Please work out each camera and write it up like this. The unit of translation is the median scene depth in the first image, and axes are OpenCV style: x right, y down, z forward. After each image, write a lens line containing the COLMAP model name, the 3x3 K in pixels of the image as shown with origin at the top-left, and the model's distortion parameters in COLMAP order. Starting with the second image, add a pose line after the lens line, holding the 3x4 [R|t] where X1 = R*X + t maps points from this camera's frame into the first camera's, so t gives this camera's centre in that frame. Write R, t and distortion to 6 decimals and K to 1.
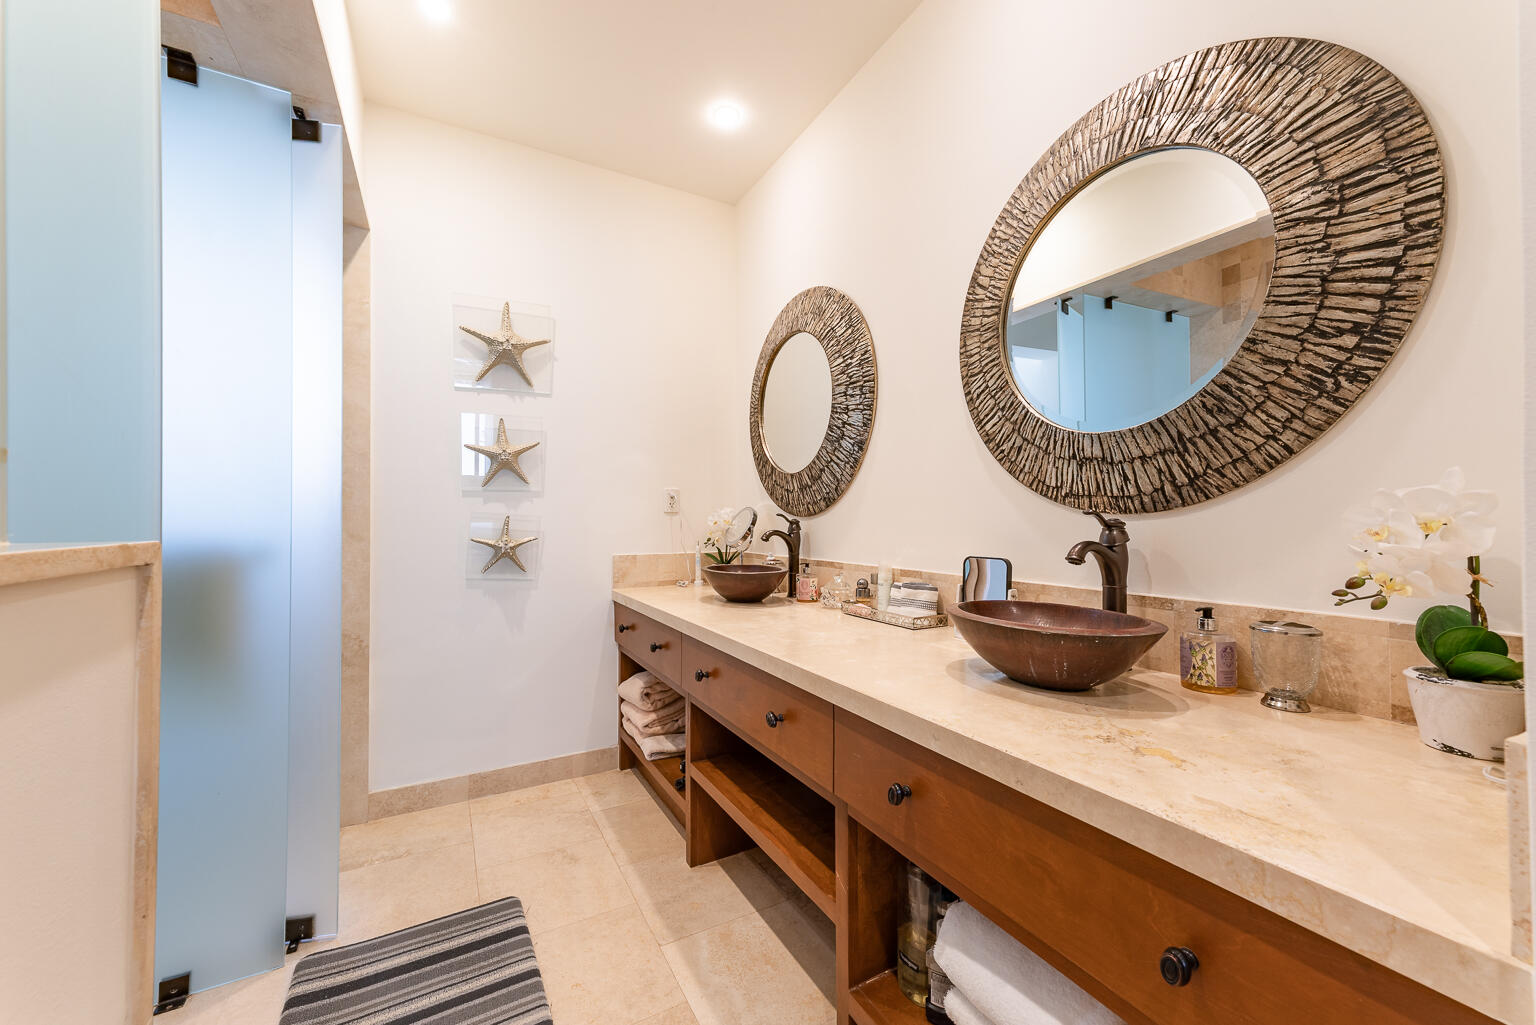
lens RADIAL K [[580.7, 0, 776.1], [0, 580.7, 505.5], [0, 0, 1]] dist [0.000456, 0.000013]
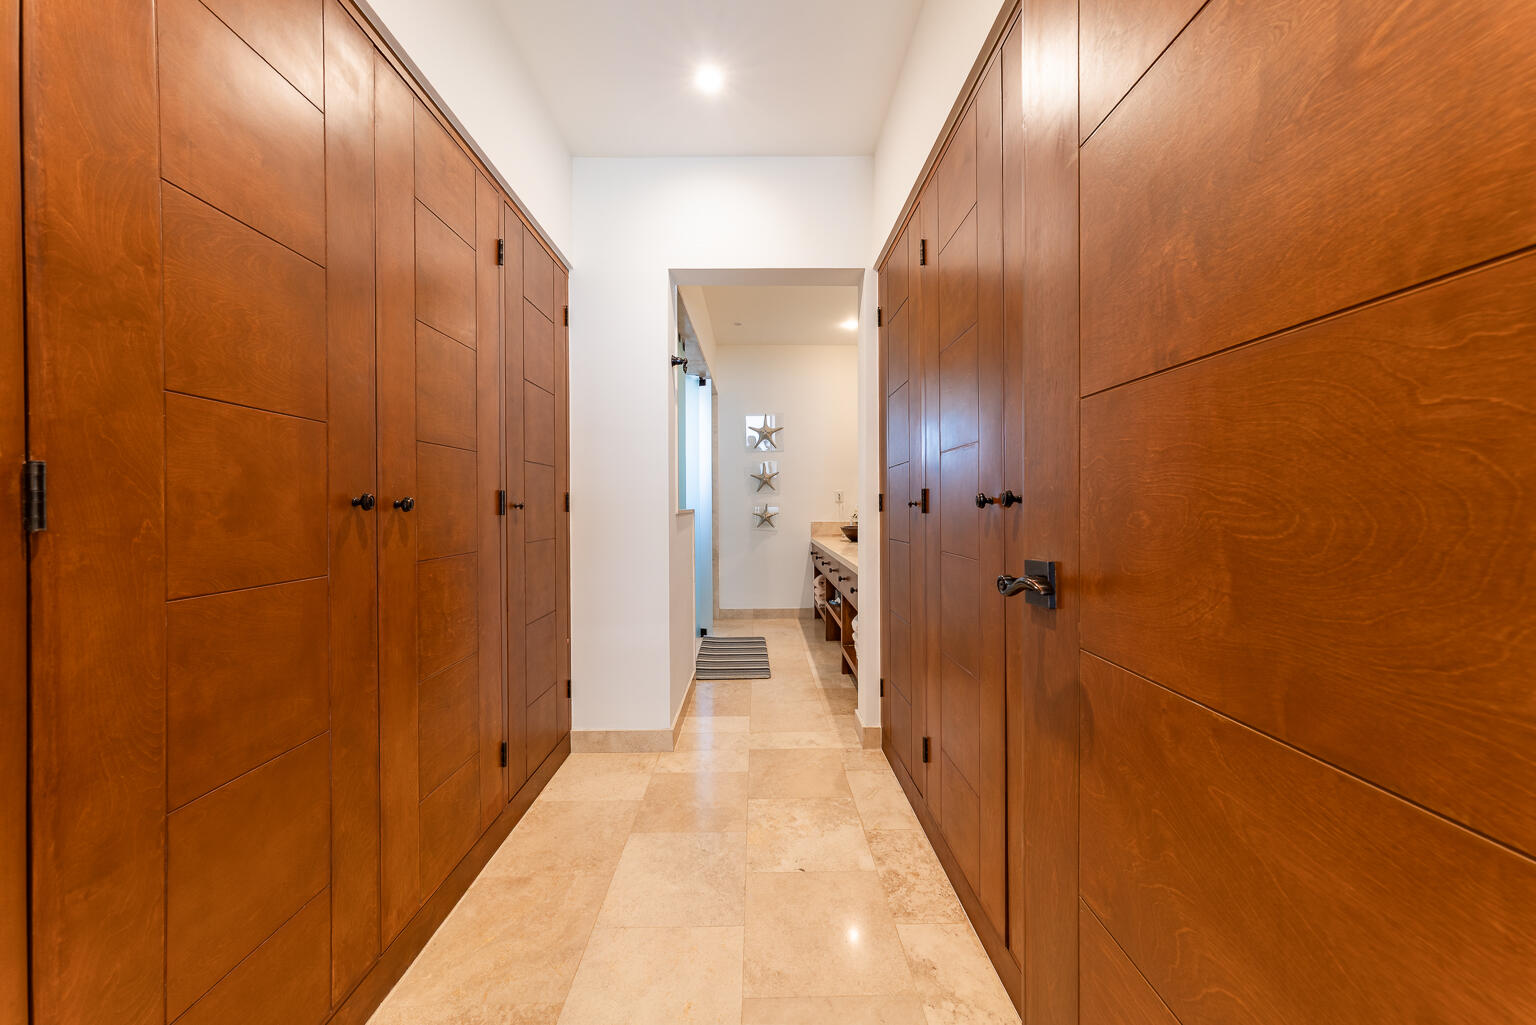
lens RADIAL K [[534.0, 0, 761.7], [0, 534.0, 505.8], [0, 0, 1]] dist [-0.000753, 0.001762]
pose [[0.871263, 0.005608, -0.490785, 0.603607], [0.006779, 0.999702, 0.023458, -0.024937], [0.490770, -0.023765, 0.870965, -0.929513]]
